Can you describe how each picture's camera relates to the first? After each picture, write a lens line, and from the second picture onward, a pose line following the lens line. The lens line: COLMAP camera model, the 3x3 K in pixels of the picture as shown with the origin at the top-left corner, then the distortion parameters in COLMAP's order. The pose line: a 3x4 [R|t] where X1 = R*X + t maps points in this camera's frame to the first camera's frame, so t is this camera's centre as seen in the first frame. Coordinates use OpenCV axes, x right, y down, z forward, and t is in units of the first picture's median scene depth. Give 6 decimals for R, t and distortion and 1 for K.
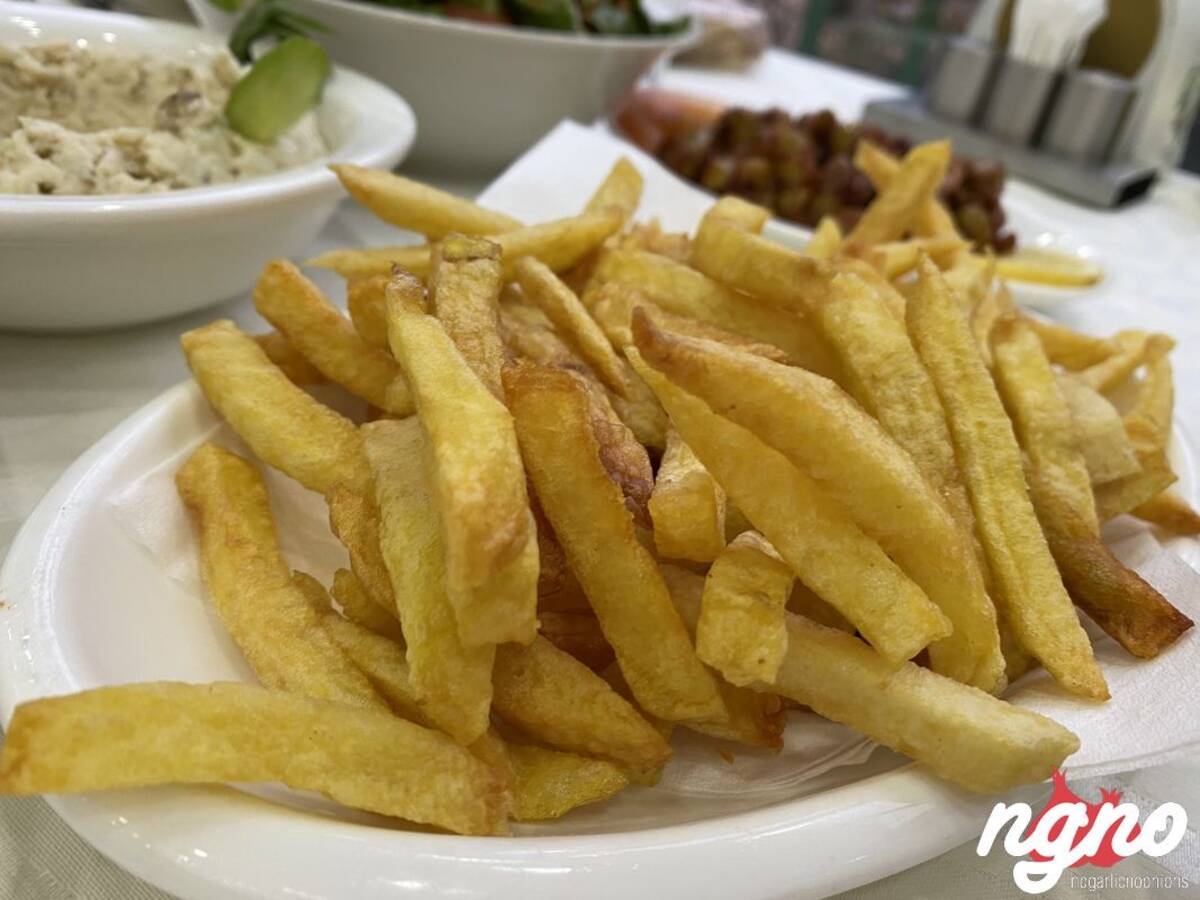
lens RADIAL K [[903.9, 0, 600.0], [0, 903.9, 450.0], [0, 0, 1]] dist [0.050059, -0.087763]
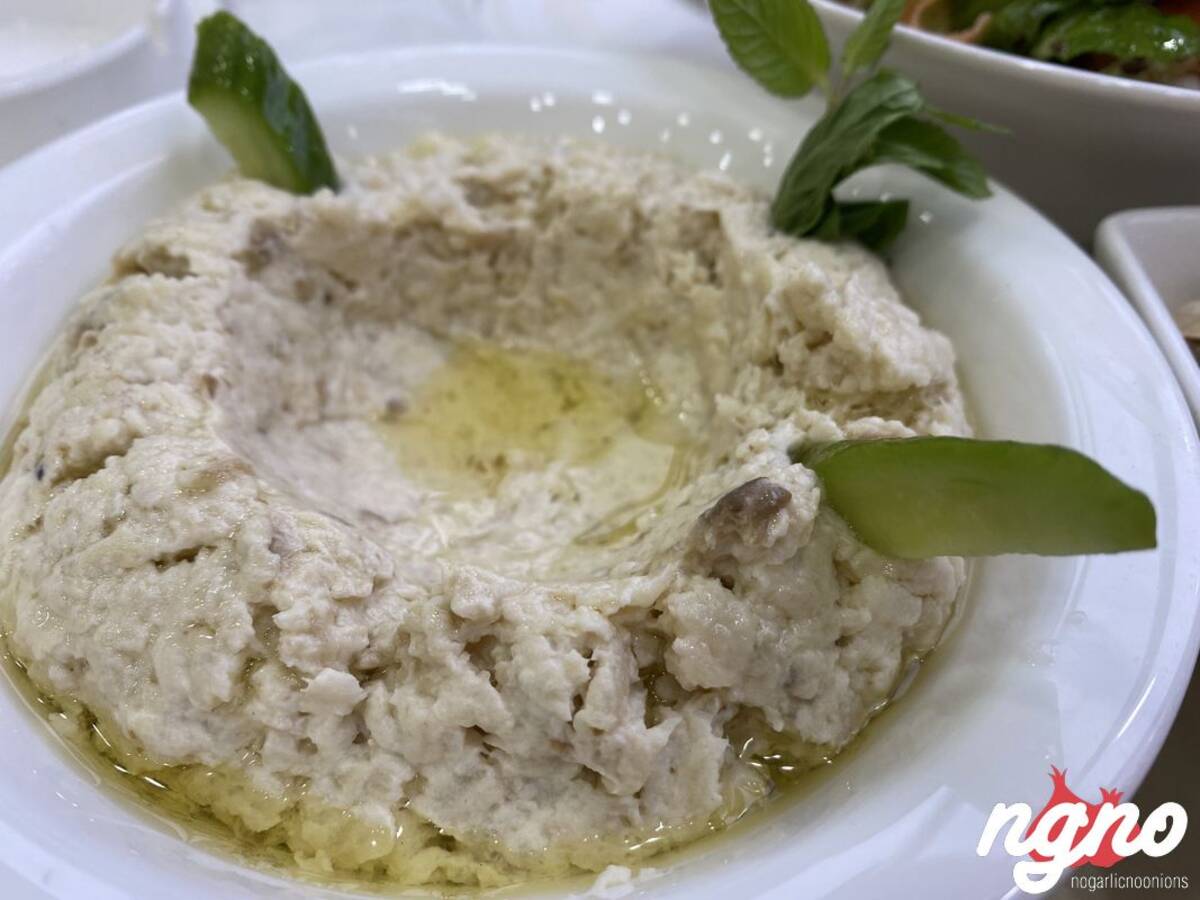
lens RADIAL K [[903.9, 0, 600.0], [0, 903.9, 450.0], [0, 0, 1]] dist [0.050059, -0.087763]
pose [[0.910924, 0.146705, -0.385611, -0.295722], [-0.062484, 0.972919, 0.222540, -0.416804], [0.407816, -0.178623, 0.895422, 0.472987]]
